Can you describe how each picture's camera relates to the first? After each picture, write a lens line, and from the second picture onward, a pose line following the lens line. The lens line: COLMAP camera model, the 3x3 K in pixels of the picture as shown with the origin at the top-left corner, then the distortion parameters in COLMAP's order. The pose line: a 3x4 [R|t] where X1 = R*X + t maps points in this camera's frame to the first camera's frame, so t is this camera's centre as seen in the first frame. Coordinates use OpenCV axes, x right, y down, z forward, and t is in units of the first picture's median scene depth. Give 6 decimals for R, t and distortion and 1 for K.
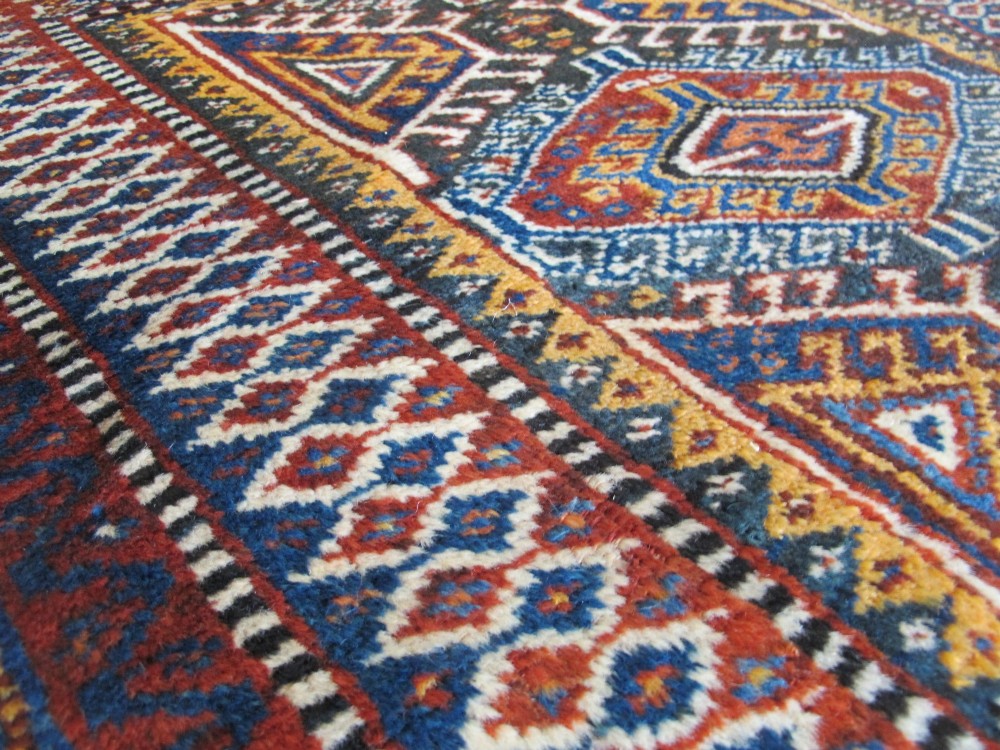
lens RADIAL K [[831.7, 0, 497.1], [0, 831.7, 368.6], [0, 0, 1]] dist [-0.150485, 0.104046]
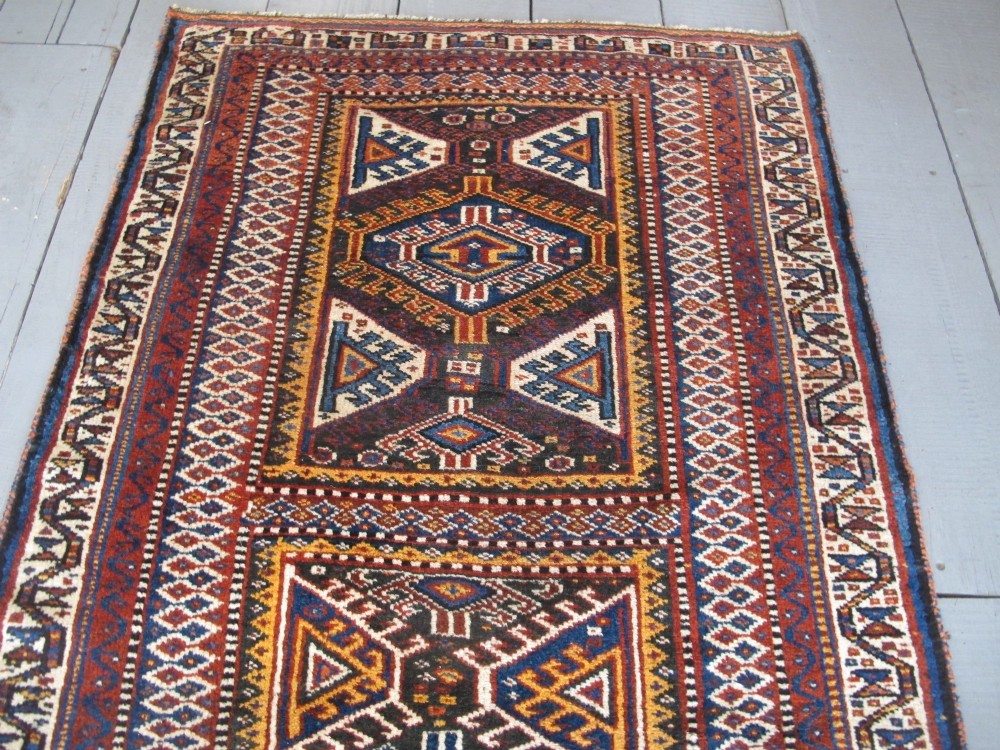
lens RADIAL K [[831.7, 0, 499.0], [0, 831.7, 367.5], [0, 0, 1]] dist [-0.150485, 0.104046]
pose [[0.736402, 0.582693, -0.343774, 0.551884], [-0.470139, 0.806142, 0.359310, -2.700600], [0.486498, -0.102975, 0.867592, -0.621943]]
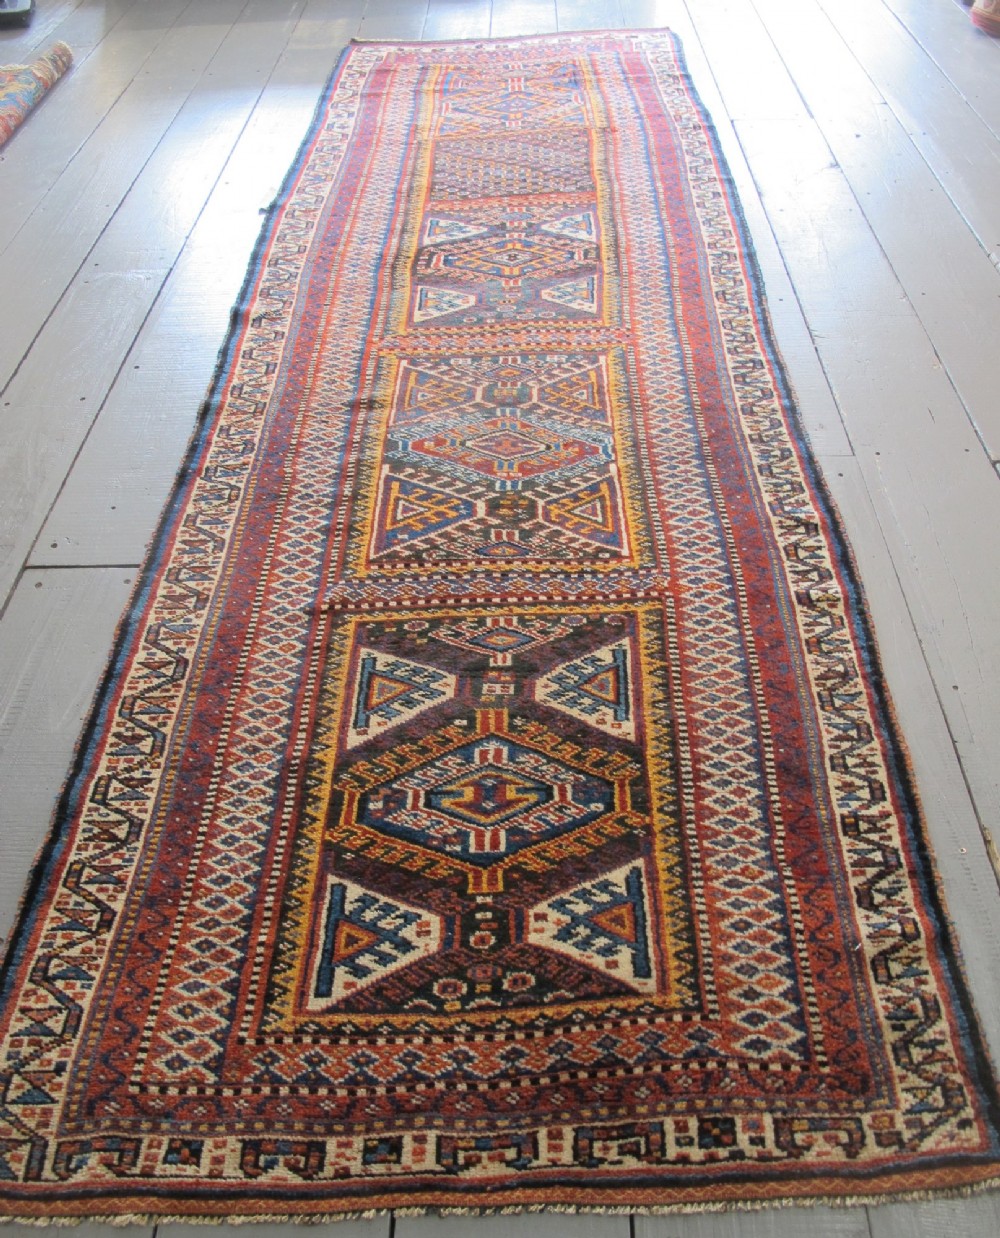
lens RADIAL K [[1107.2, 0, 516.7], [0, 1107.2, 645.4], [0, 0, 1]] dist [-0.146053, 0.089012]
pose [[-0.741302, -0.501331, 0.446249, -2.887048], [0.460825, 0.103214, 0.881469, -5.679848], [-0.487966, 0.859078, 0.154513, 1.345160]]
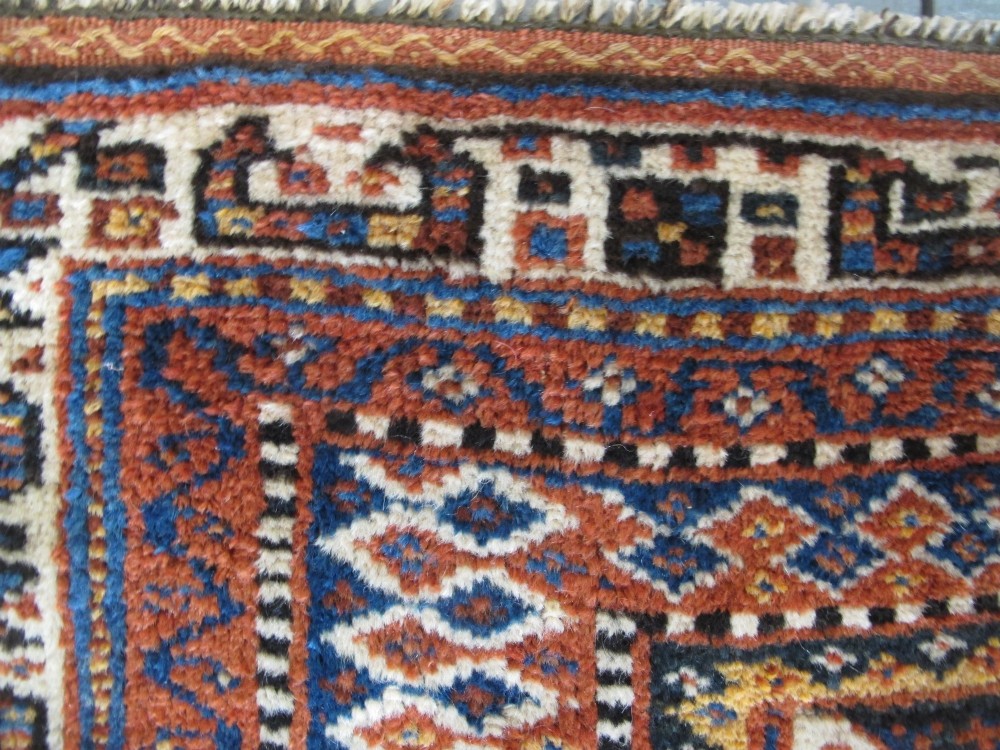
lens RADIAL K [[831.7, 0, 499.4], [0, 831.7, 372.4], [0, 0, 1]] dist [-0.150485, 0.104046]
pose [[0.719100, 0.694224, -0.030781, -2.600990], [-0.466371, 0.514972, 0.719237, -2.584978], [0.515163, -0.502848, 0.694082, 2.189048]]
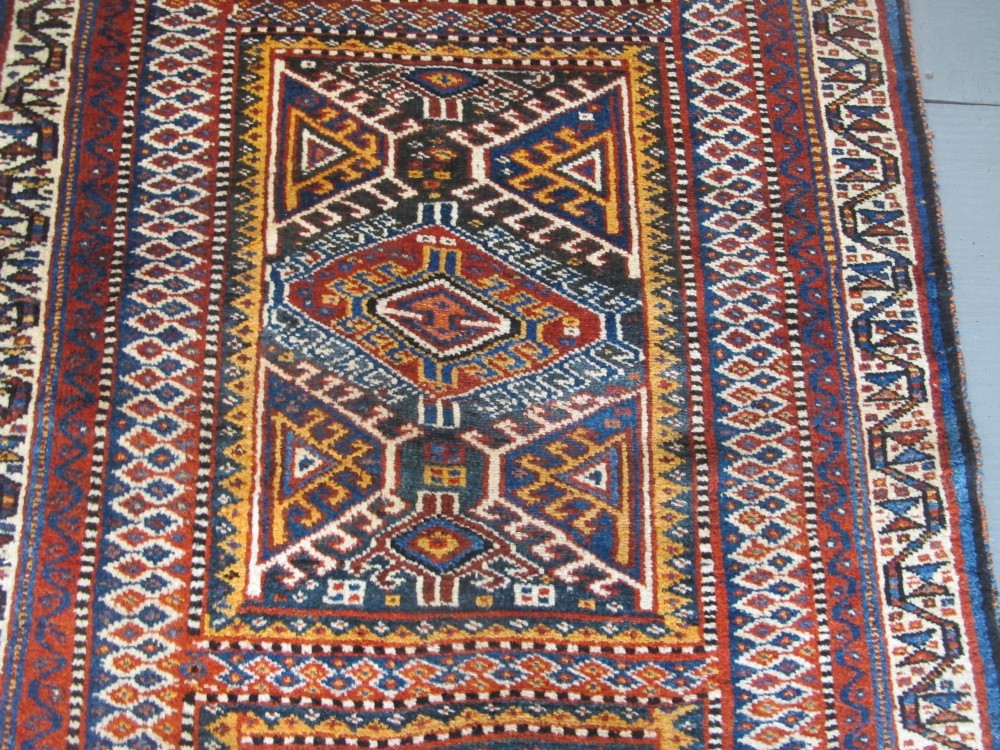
lens RADIAL K [[831.7, 0, 496.9], [0, 831.7, 368.6], [0, 0, 1]] dist [-0.150485, 0.104046]
pose [[0.752907, 0.636517, -0.167264, 1.185606], [-0.465883, 0.694989, 0.547671, -1.874303], [0.464849, -0.334420, 0.819804, -0.891240]]
